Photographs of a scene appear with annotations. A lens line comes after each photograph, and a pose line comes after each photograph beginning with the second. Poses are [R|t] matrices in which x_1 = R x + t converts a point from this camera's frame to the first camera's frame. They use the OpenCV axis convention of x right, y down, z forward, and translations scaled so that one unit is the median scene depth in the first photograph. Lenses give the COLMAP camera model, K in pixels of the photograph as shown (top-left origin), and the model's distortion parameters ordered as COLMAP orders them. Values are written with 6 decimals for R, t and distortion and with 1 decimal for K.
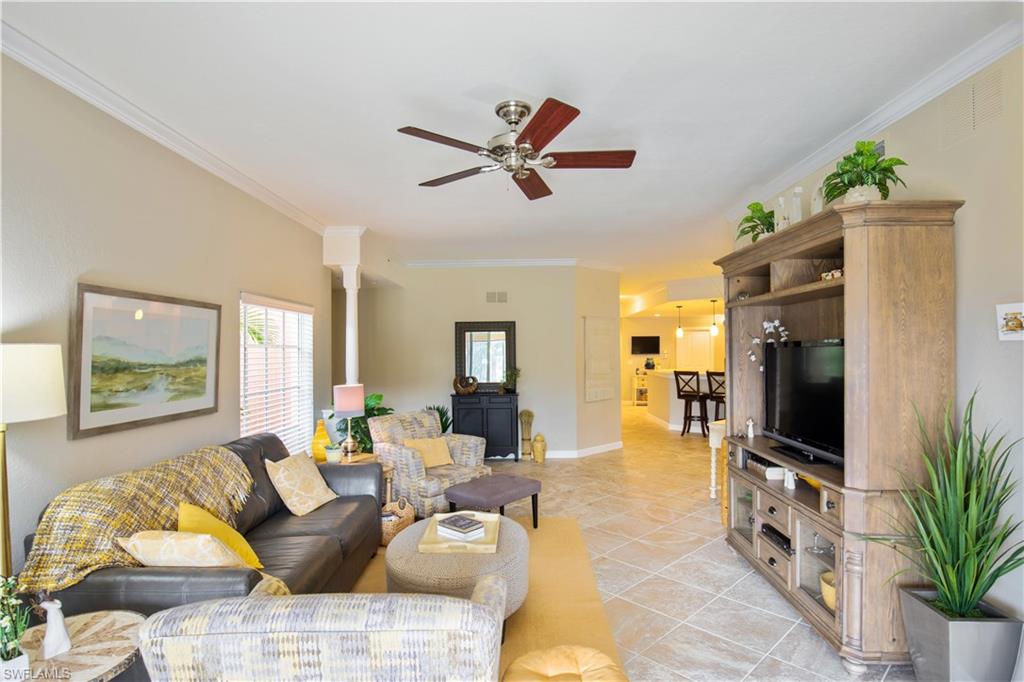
lens RADIAL K [[482.8, 0, 522.2], [0, 482.8, 343.0], [0, 0, 1]] dist [-0.026235, 0.000383]
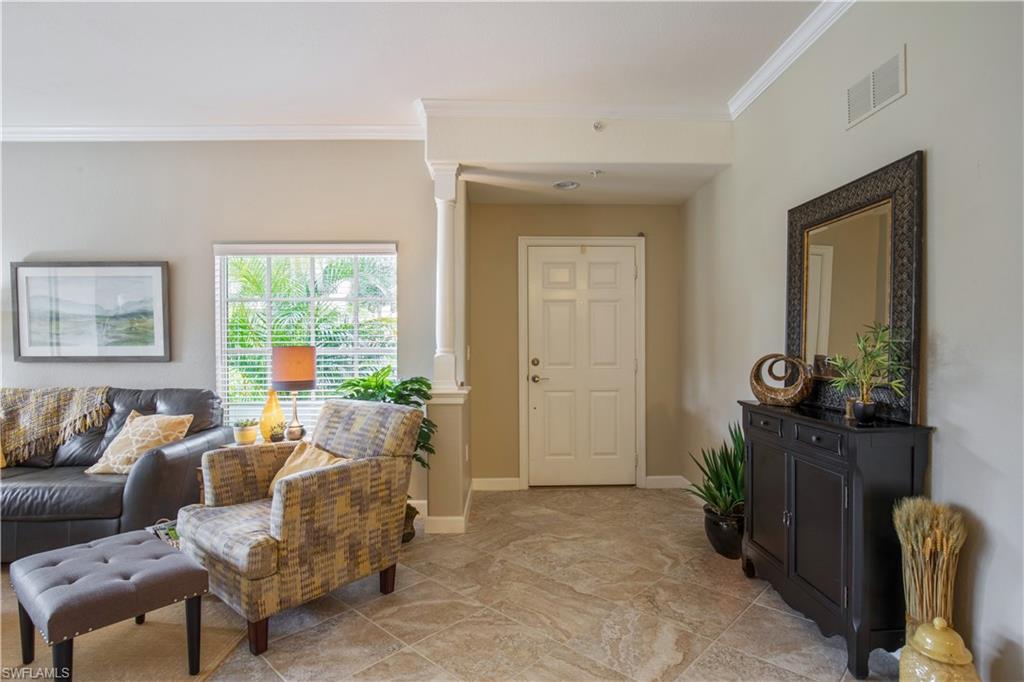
lens RADIAL K [[482.8, 0, 522.2], [0, 482.8, 343.0], [0, 0, 1]] dist [-0.026235, 0.000383]
pose [[0.042363, 0.030040, -0.998651, 0.516500], [0.021744, 0.999283, 0.030981, 0.097079], [0.998866, -0.023027, 0.041679, 1.952515]]
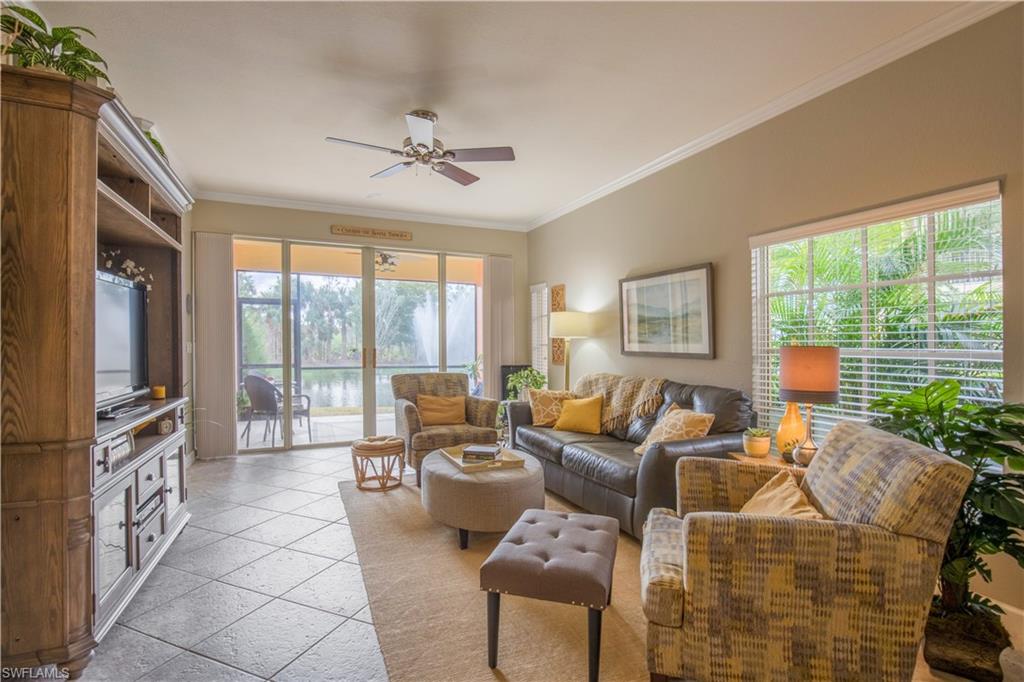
lens RADIAL K [[482.8, 0, 522.2], [0, 482.8, 343.0], [0, 0, 1]] dist [-0.026235, 0.000383]
pose [[-0.907678, 0.025409, -0.418897, 0.252743], [0.029098, 0.999574, -0.002419, 0.107604], [0.418657, -0.014385, -0.908030, 2.036038]]
